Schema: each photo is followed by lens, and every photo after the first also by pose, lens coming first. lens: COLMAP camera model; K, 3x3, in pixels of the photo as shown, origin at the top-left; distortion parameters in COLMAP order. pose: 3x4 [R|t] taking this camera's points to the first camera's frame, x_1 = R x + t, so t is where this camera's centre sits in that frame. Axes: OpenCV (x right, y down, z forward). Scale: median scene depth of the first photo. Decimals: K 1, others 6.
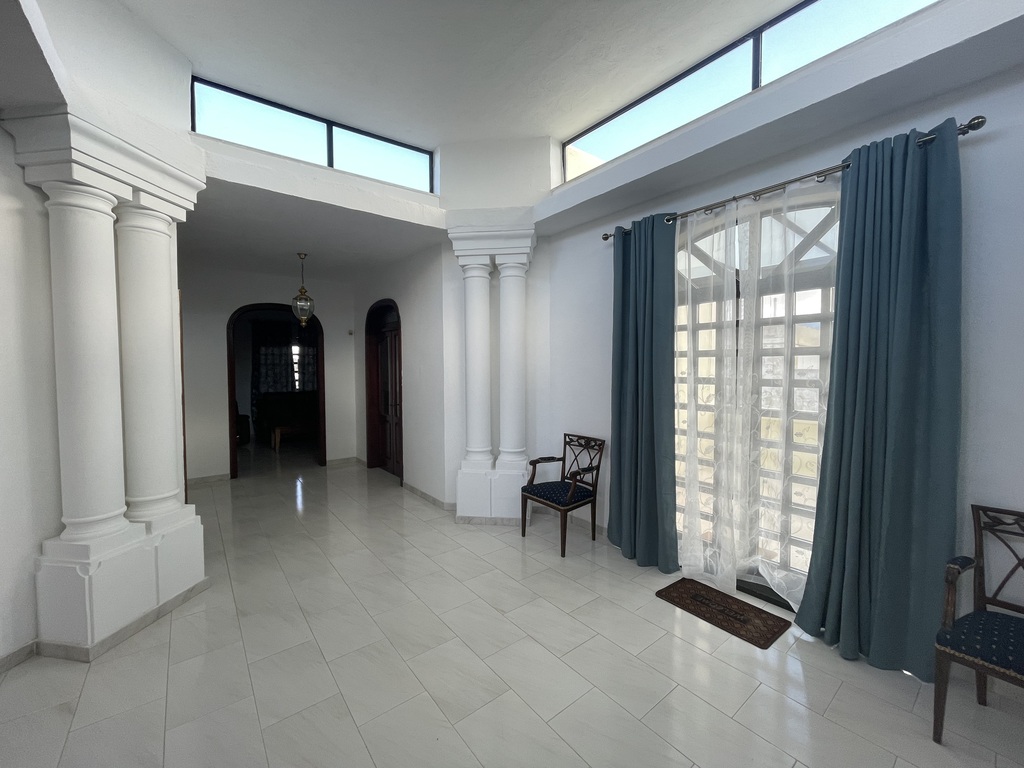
lens RADIAL K [[414.0, 0, 515.2], [0, 414.0, 377.9], [0, 0, 1]] dist [-0.000496, -0.000211]
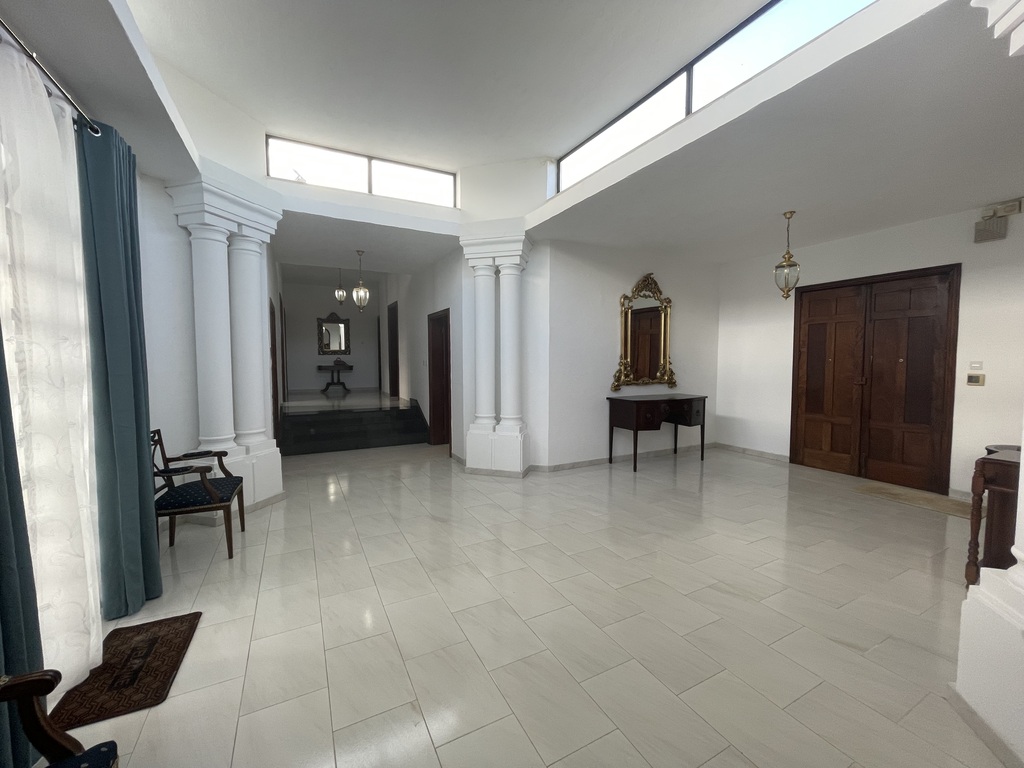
lens RADIAL K [[411.7, 0, 510.3], [0, 411.7, 383.0], [0, 0, 1]] dist [-0.001973, -0.000635]
pose [[0.988221, 0.016342, -0.152160, 0.197859], [-0.012541, 0.999586, 0.025907, 0.048139], [0.152520, -0.023694, 0.988016, -0.229780]]
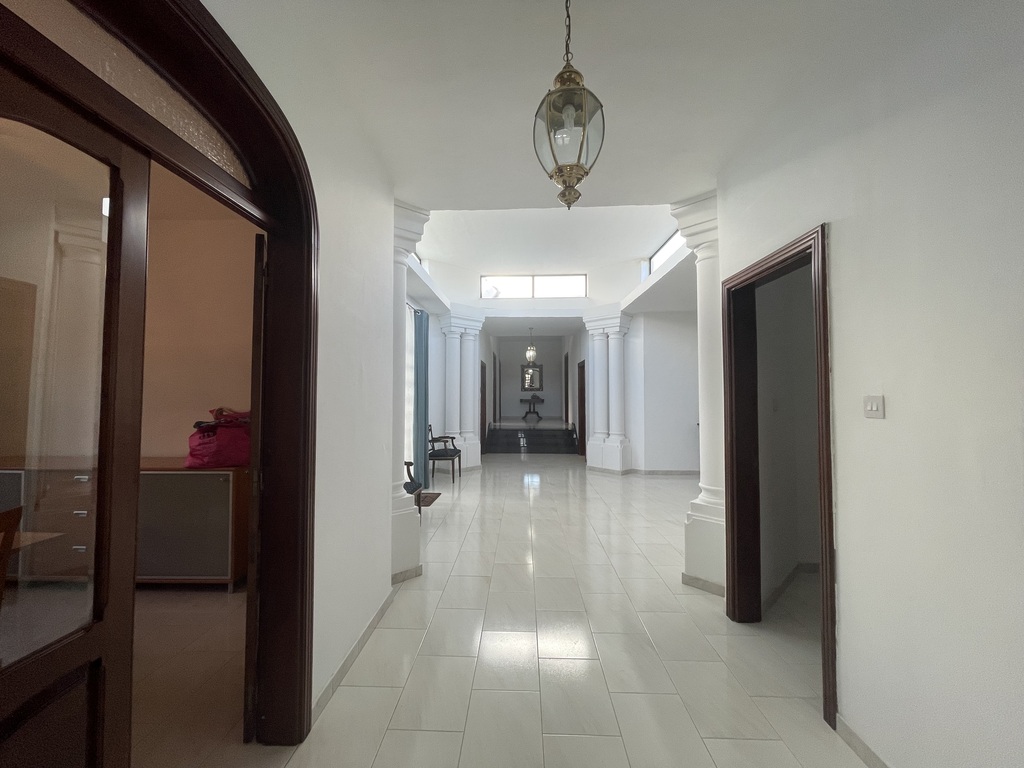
lens RADIAL K [[411.7, 0, 510.3], [0, 411.7, 383.0], [0, 0, 1]] dist [-0.001973, -0.000635]
pose [[0.784870, -0.007625, -0.619614, 0.843930], [-0.030177, 0.998268, -0.050510, 0.068399], [0.618925, 0.058342, 0.783280, -0.797529]]
